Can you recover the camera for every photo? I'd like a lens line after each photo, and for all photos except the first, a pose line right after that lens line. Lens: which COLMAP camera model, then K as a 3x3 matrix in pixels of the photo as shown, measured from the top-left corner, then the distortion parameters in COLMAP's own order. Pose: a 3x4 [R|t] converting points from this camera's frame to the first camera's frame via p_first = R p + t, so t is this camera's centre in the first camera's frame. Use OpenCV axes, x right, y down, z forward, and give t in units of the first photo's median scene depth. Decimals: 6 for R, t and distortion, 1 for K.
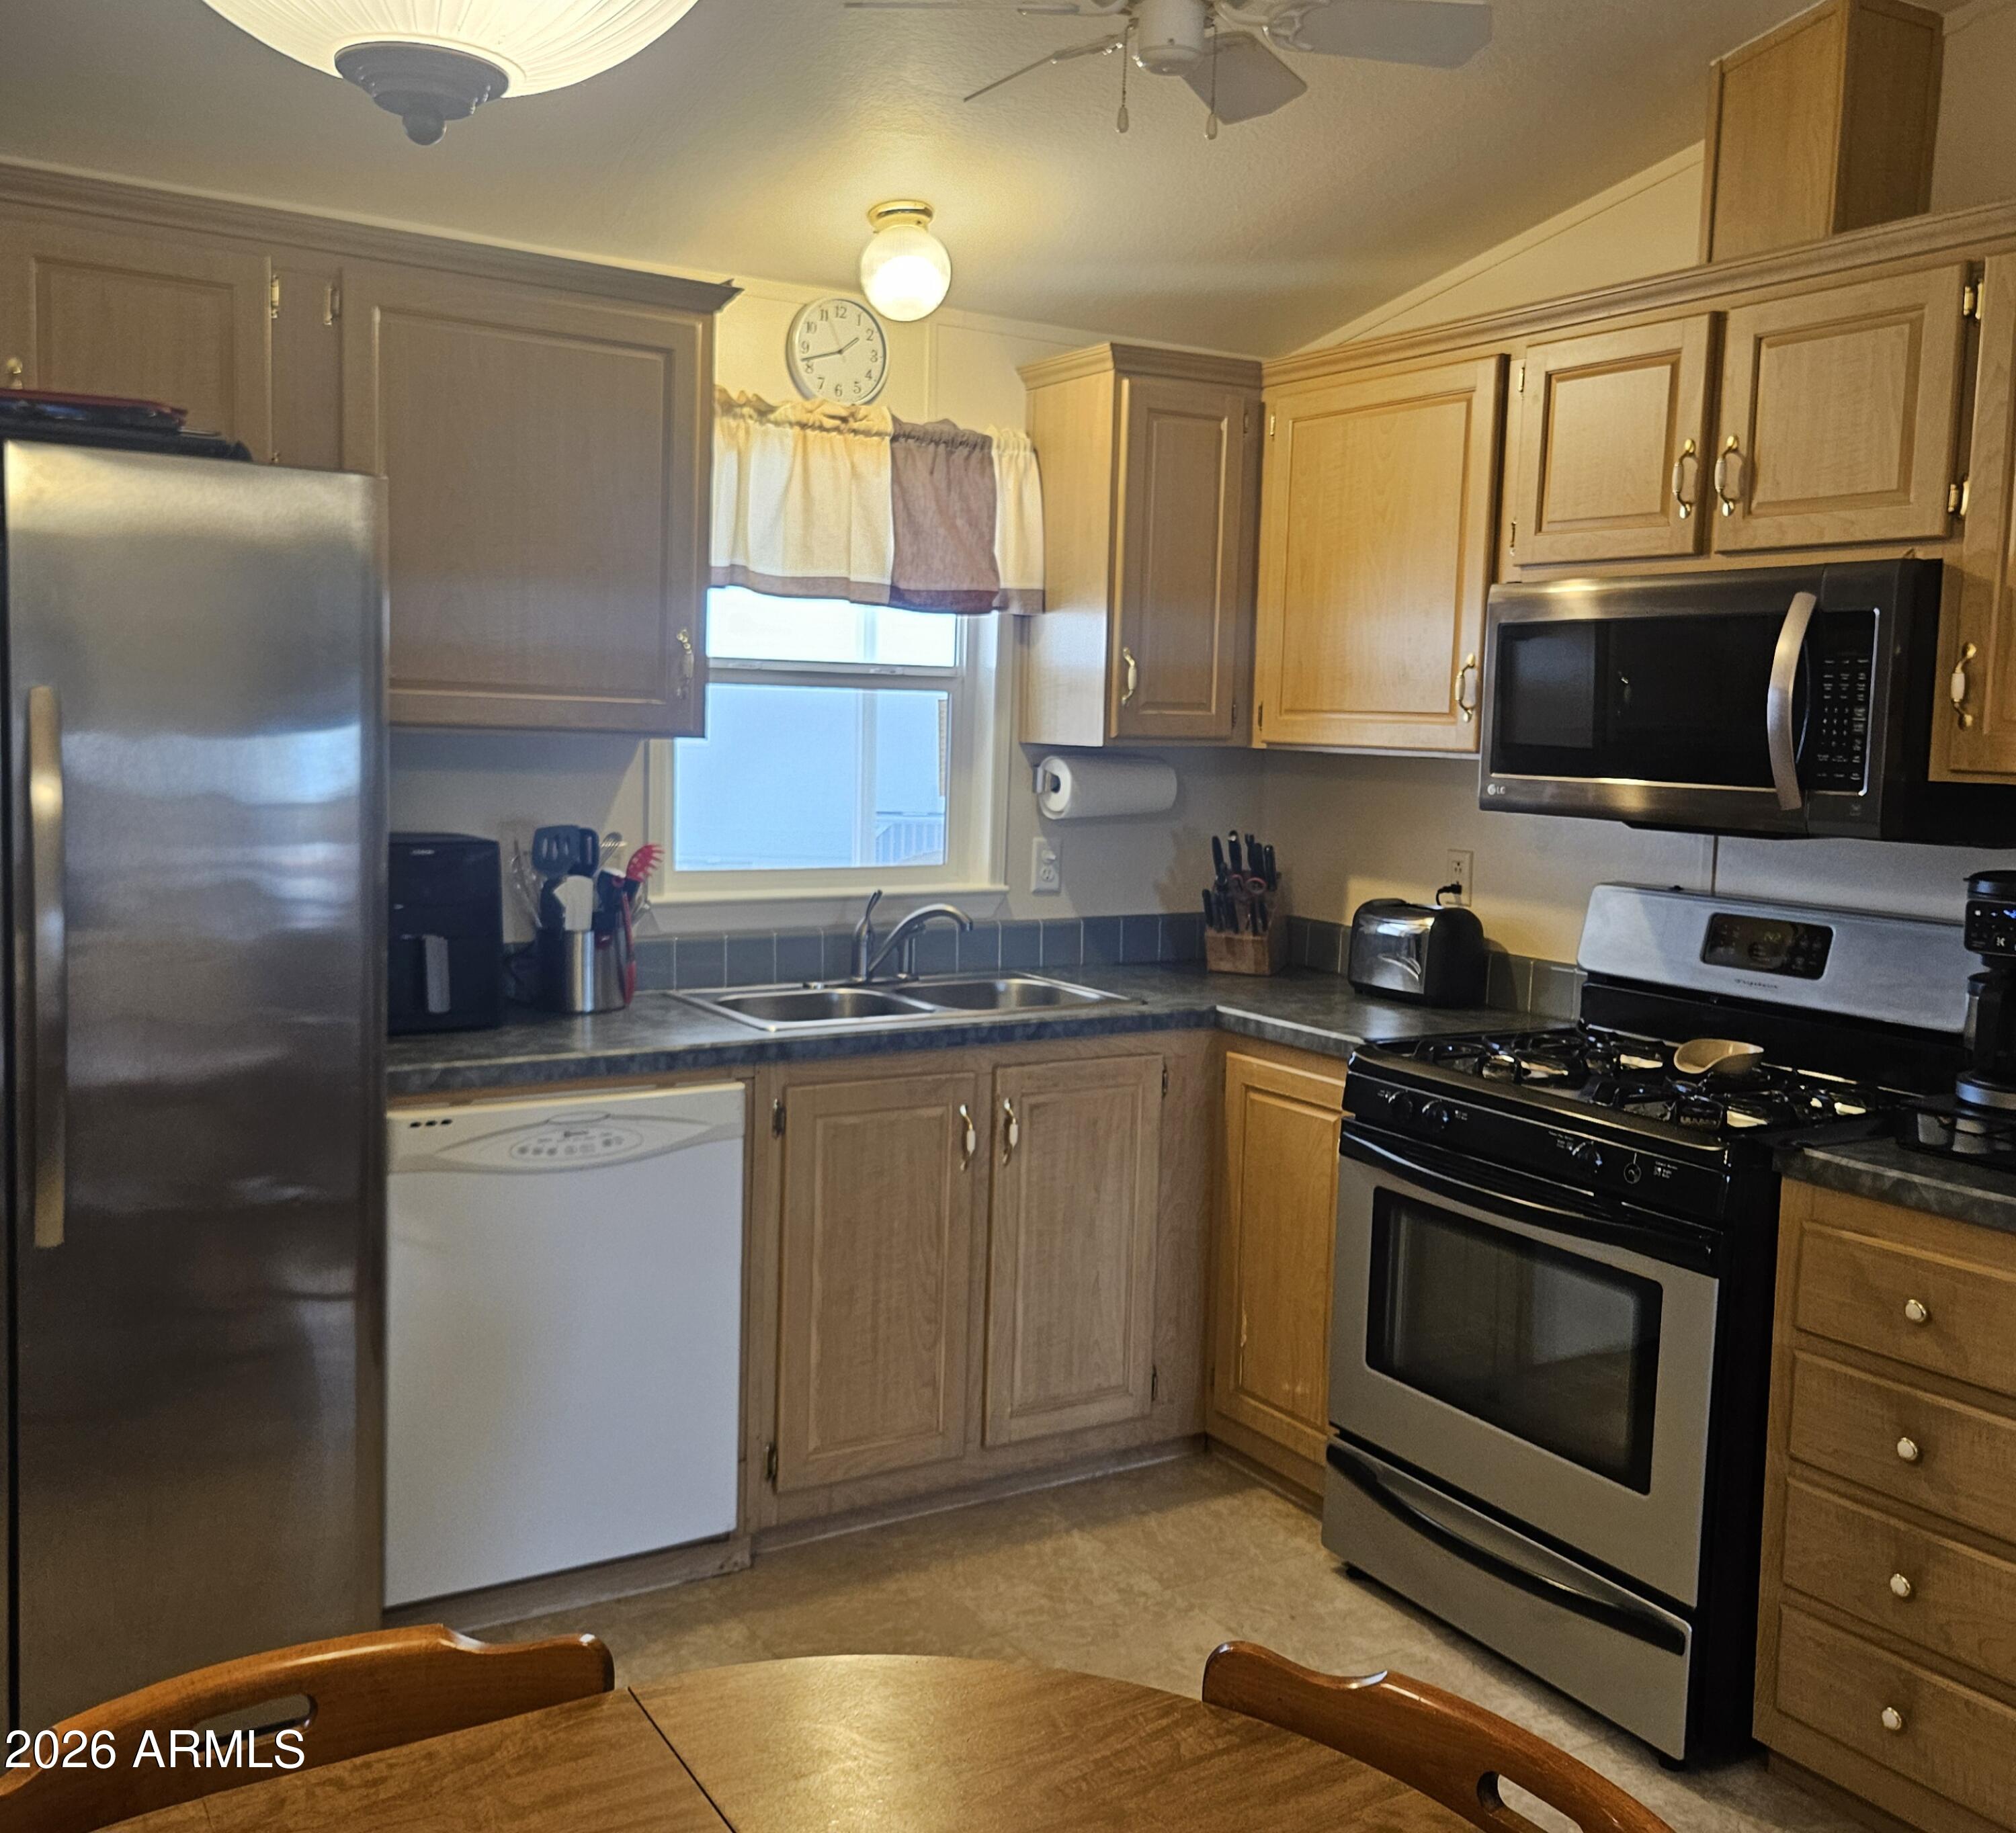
lens RADIAL K [[1993.4, 0, 1008.0], [0, 1993.4, 916.5], [0, 0, 1]] dist [0.067675, -0.036077]
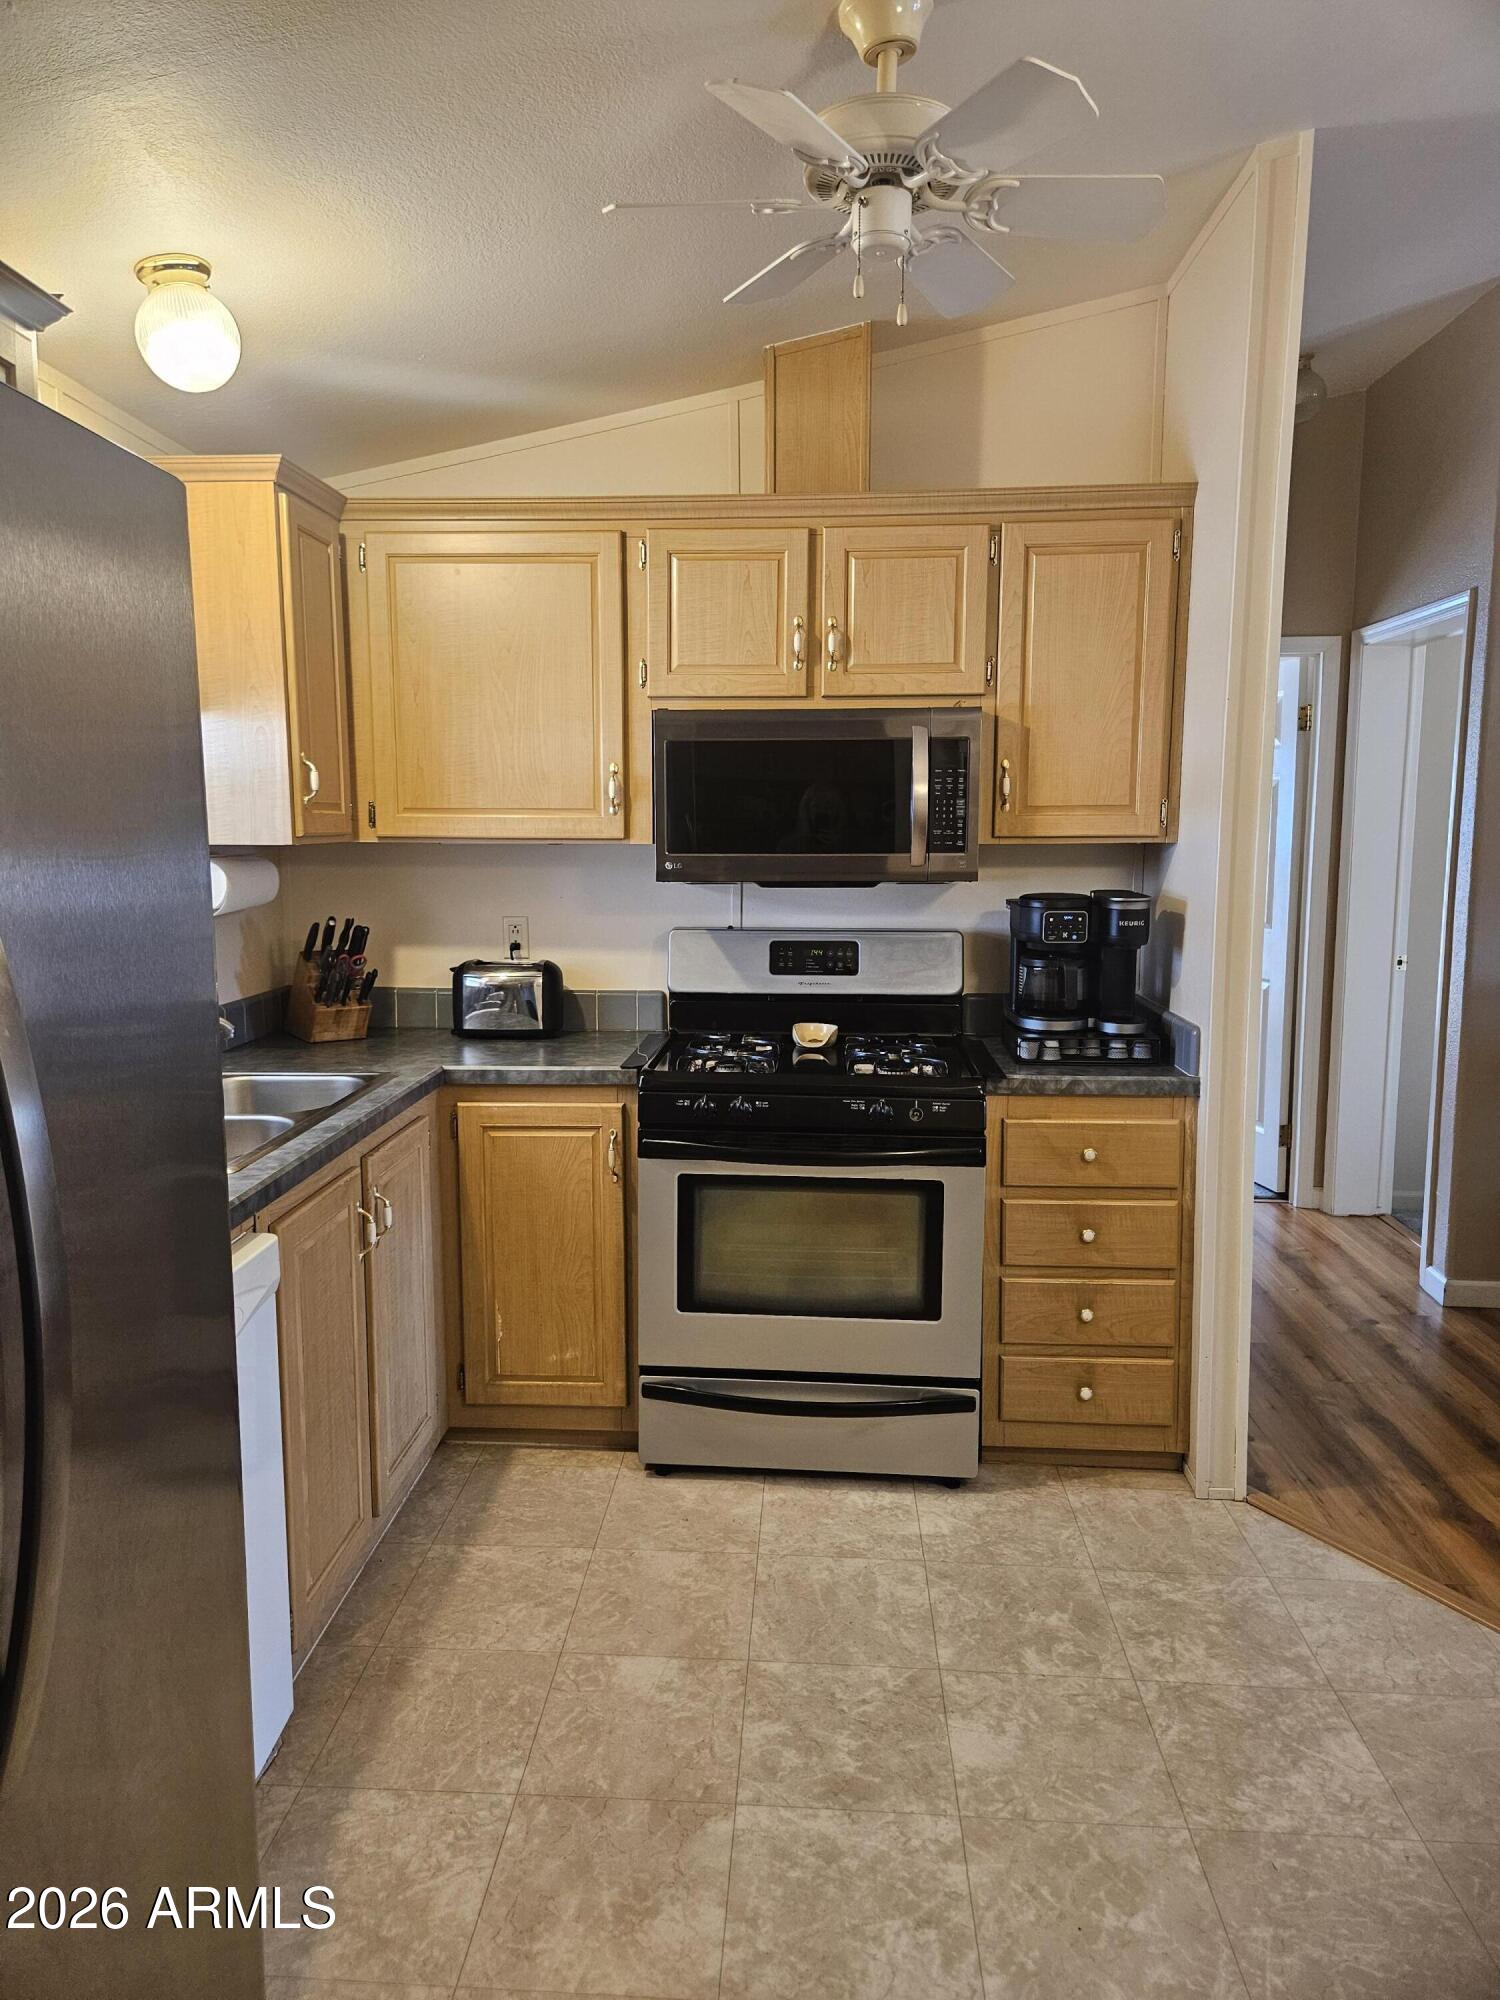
lens RADIAL K [[1350.4, 0, 750.0], [0, 1350.4, 1000.0], [0, 0, 1]] dist [0.094404, -0.085056]
pose [[0.559190, -0.135994, 0.817809, -0.495499], [0.102732, 0.990218, 0.094419, -0.056026], [-0.822650, 0.031217, 0.567691, 0.457892]]
